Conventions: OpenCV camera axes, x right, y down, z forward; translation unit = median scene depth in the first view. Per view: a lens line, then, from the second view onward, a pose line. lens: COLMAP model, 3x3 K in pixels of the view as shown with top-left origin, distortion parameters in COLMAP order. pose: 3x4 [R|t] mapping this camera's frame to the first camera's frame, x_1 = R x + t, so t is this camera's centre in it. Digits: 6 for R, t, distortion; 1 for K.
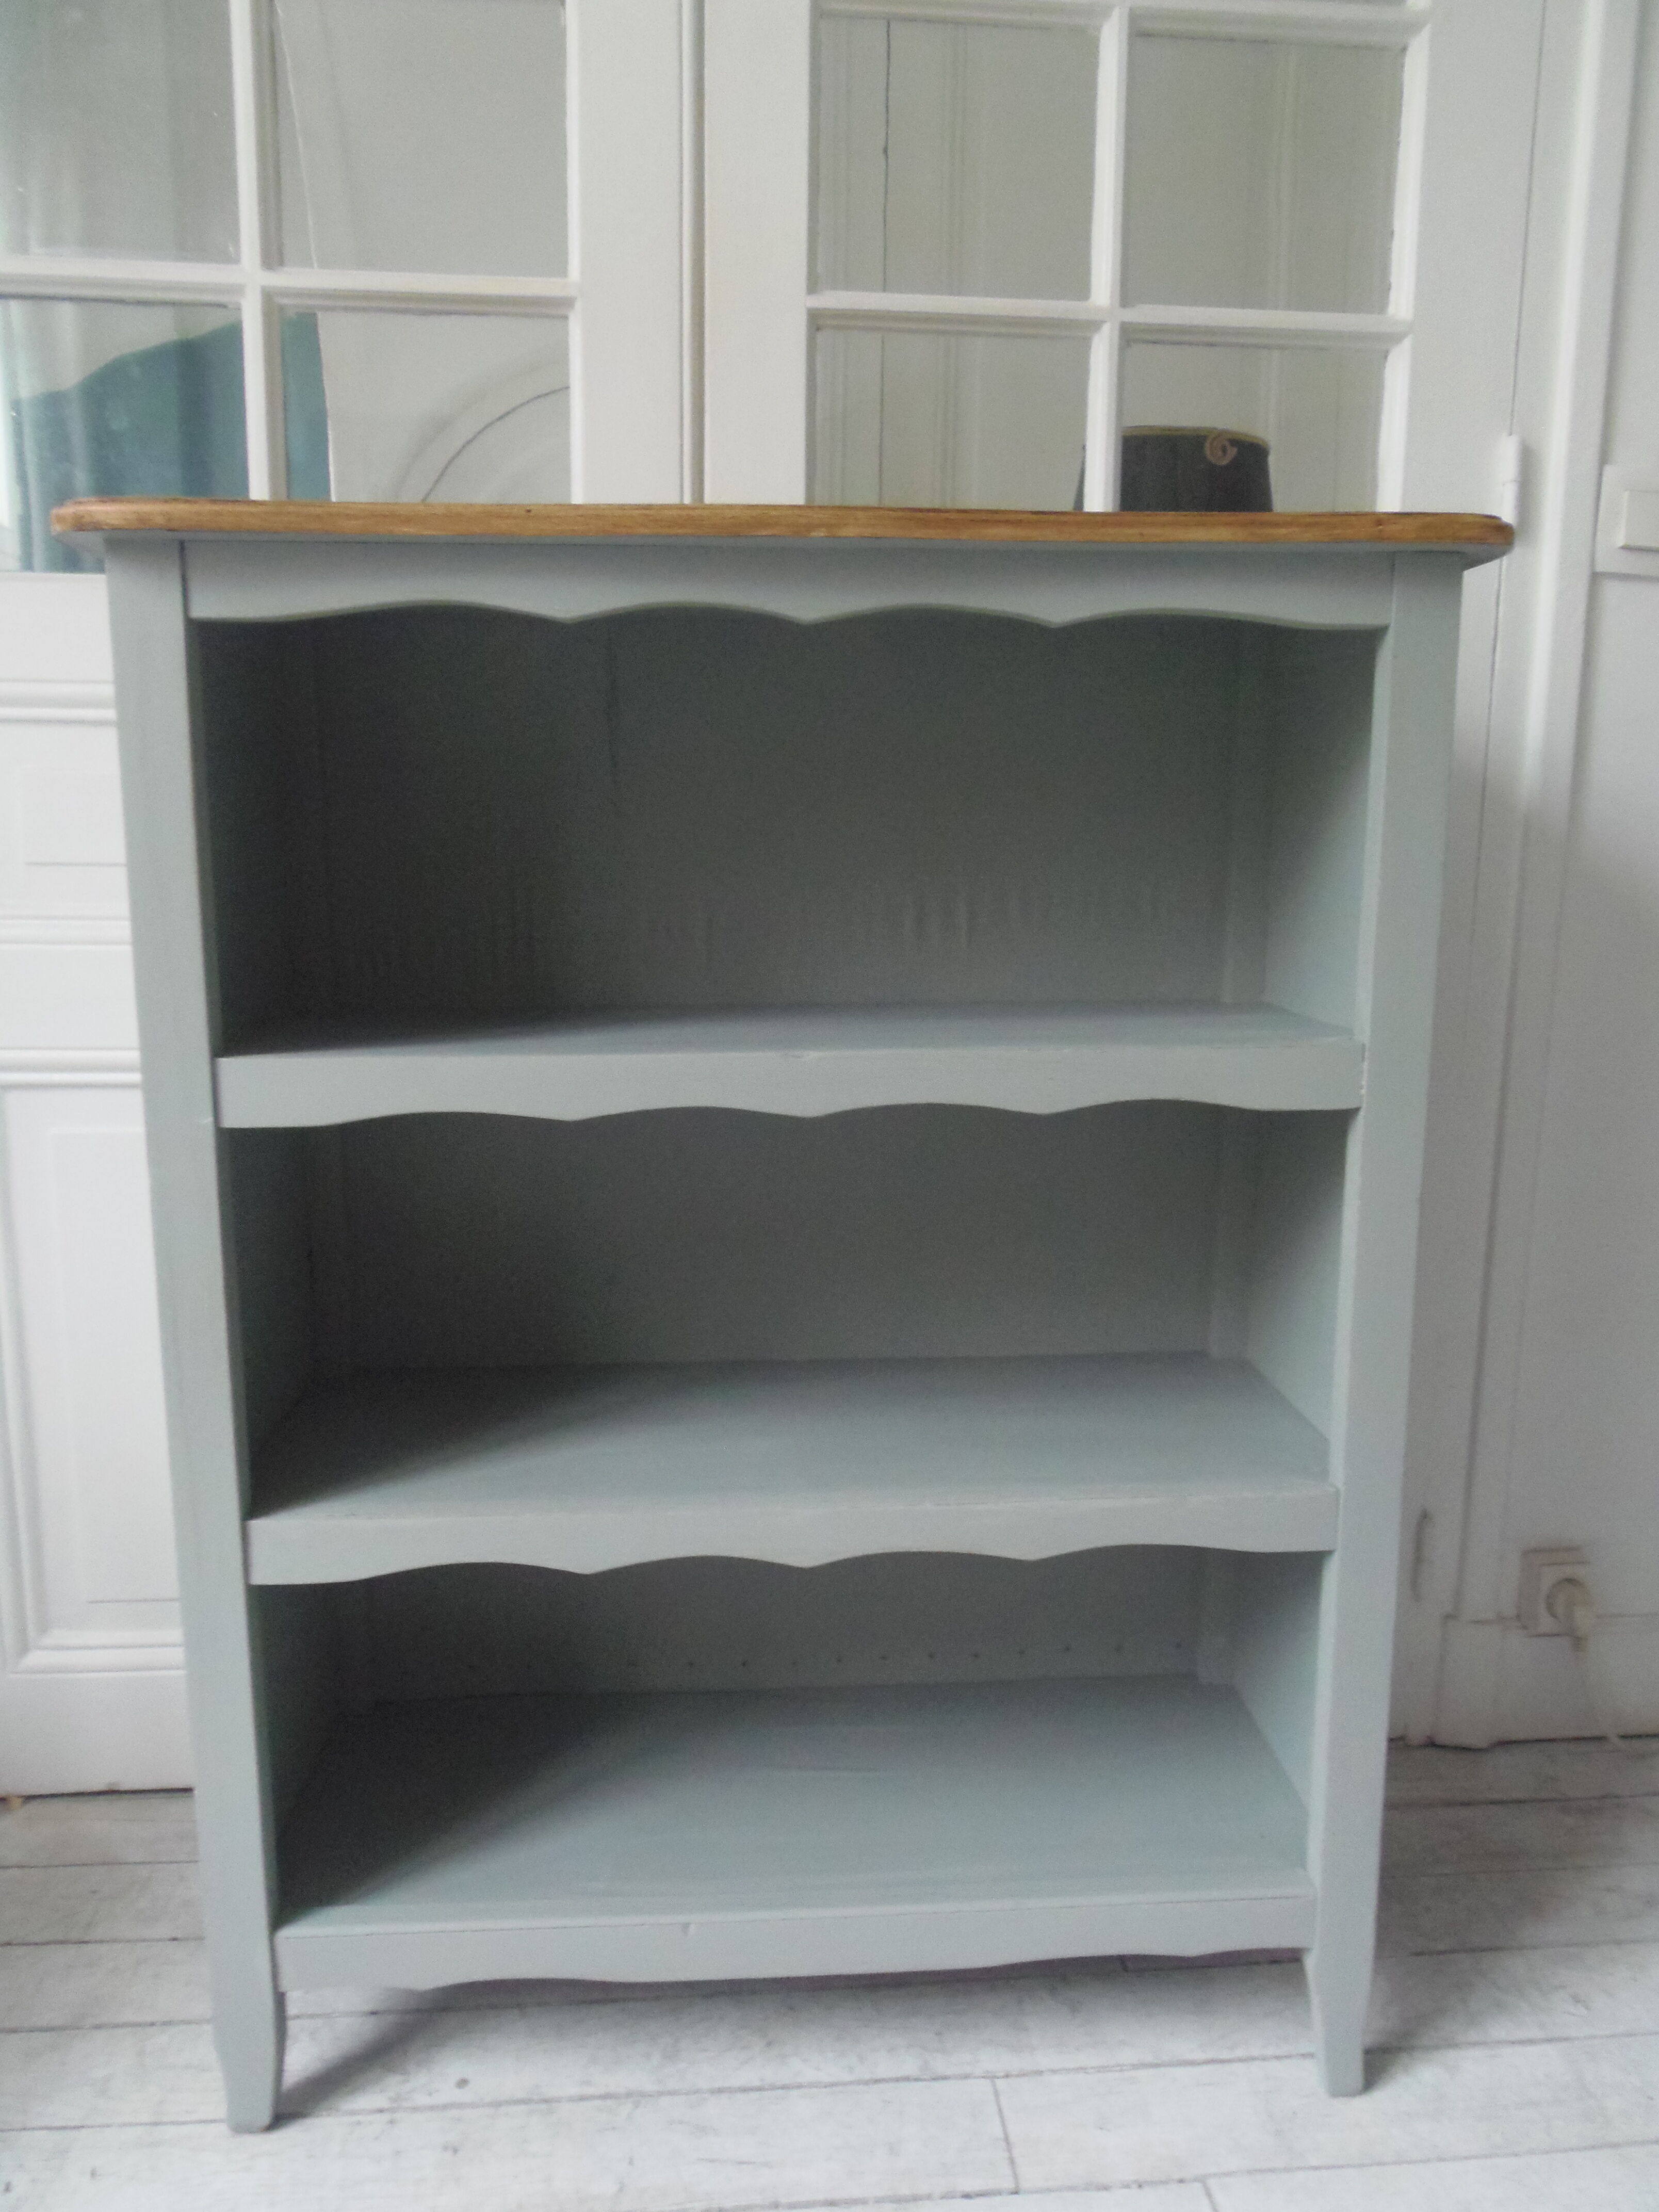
lens RADIAL K [[1586.5, 0, 858.0], [0, 1586.5, 1112.7], [0, 0, 1]] dist [0.002150, -0.018055]
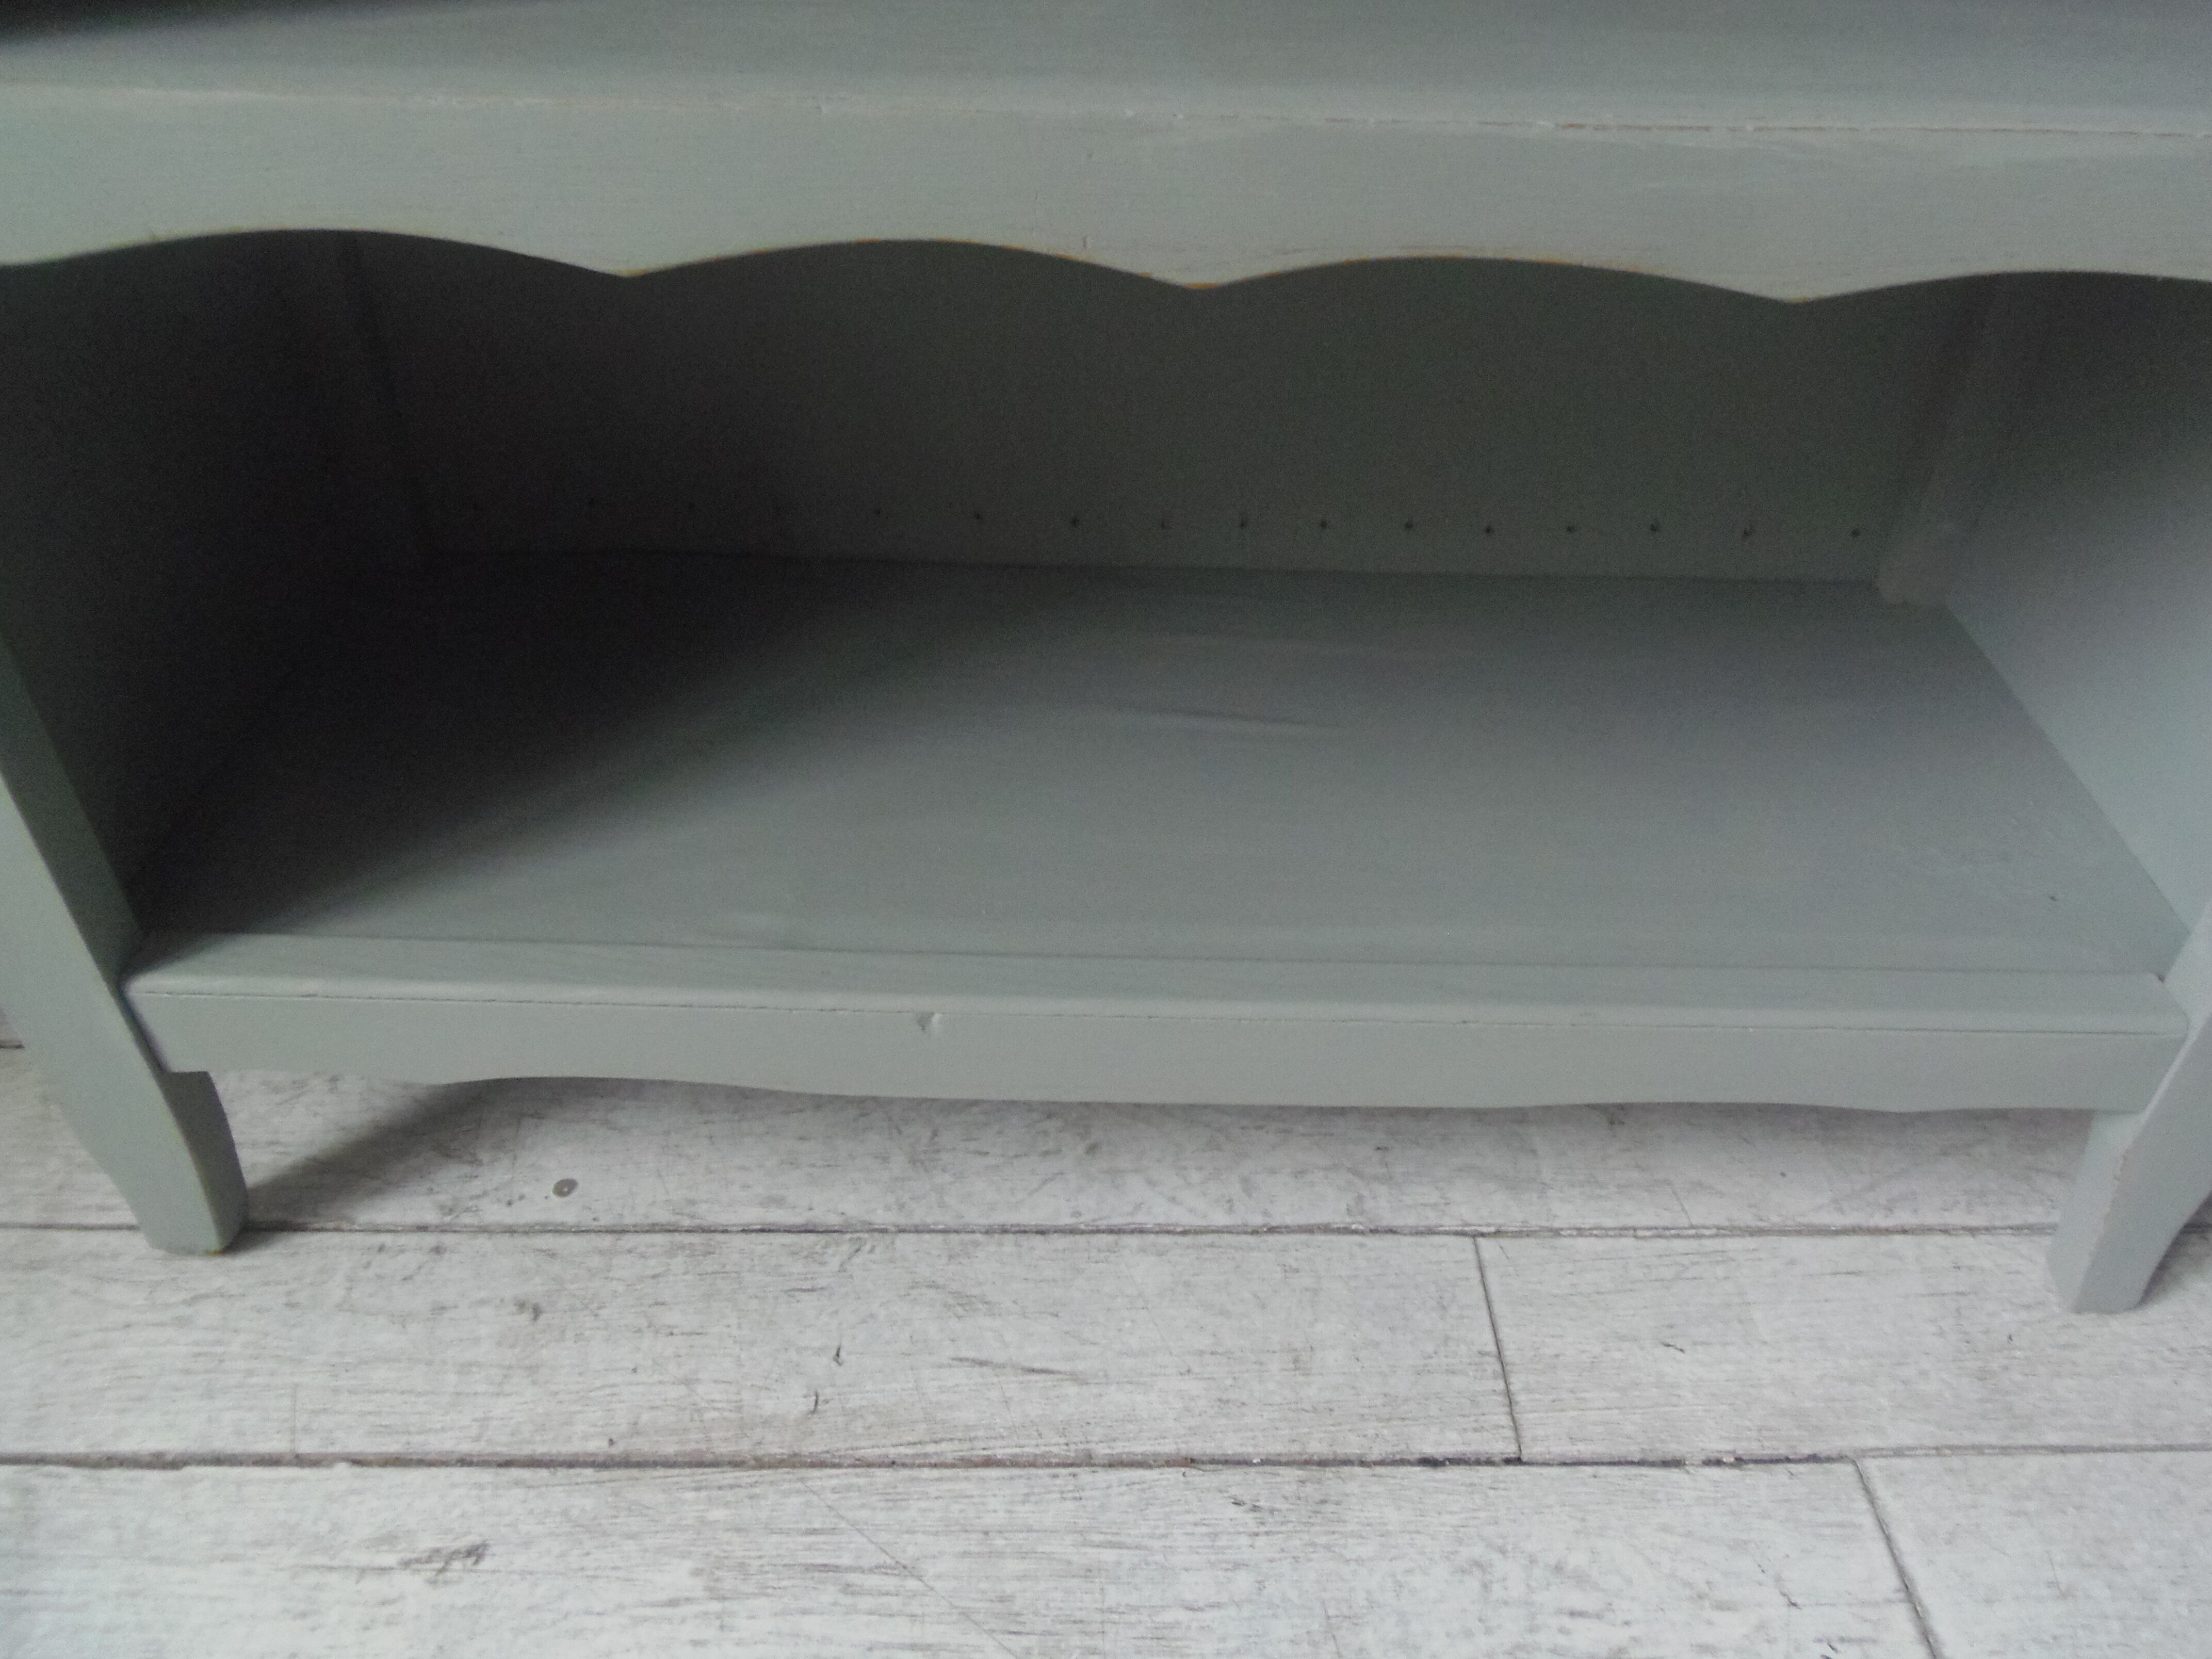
lens RADIAL K [[1586.5, 0, 1146.5], [0, 1586.5, 835.2], [0, 0, 1]] dist [0.002150, -0.018055]
pose [[0.997320, 0.060301, -0.041436, -0.018884], [-0.031519, 0.865187, 0.500458, 0.196724], [0.066028, -0.497811, 0.864768, 0.562453]]
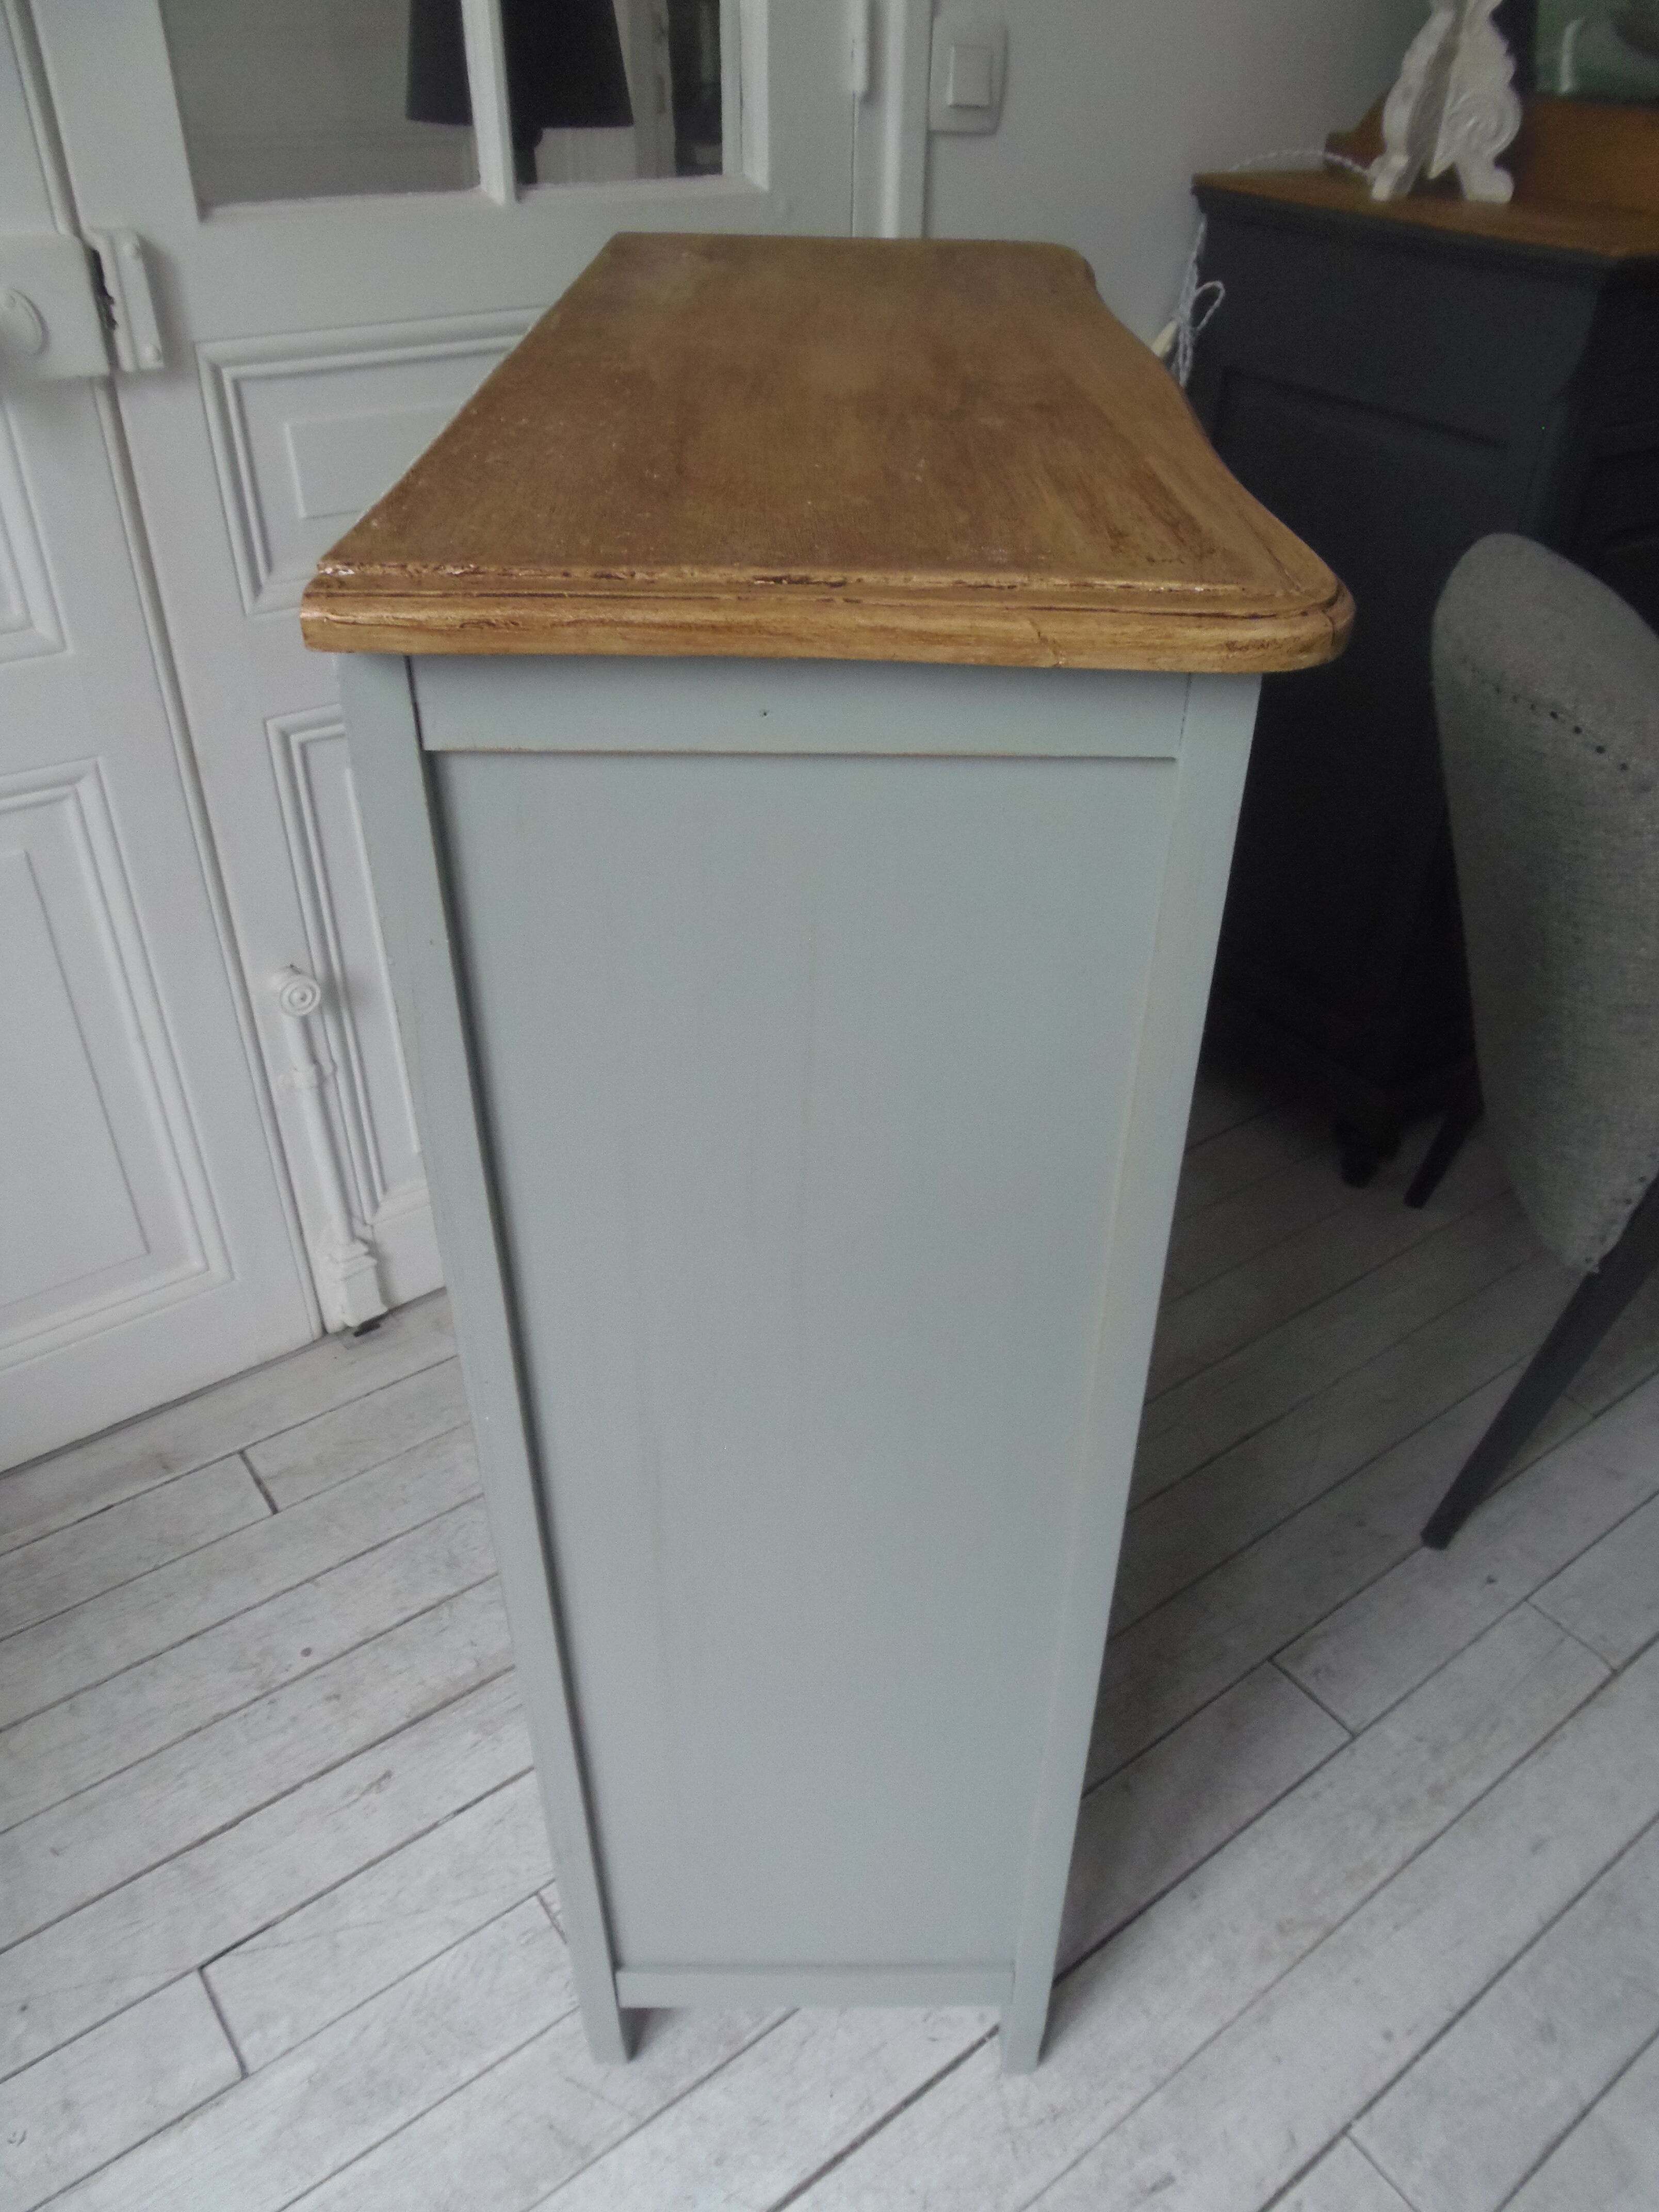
lens RADIAL K [[1586.5, 0, 832.4], [0, 1586.5, 1115.9], [0, 0, 1]] dist [0.002150, -0.018055]
pose [[0.855020, -0.297578, 0.424721, -0.296403], [0.083719, 0.887445, 0.453246, -0.293371], [-0.511793, -0.351978, 0.783696, -0.047461]]
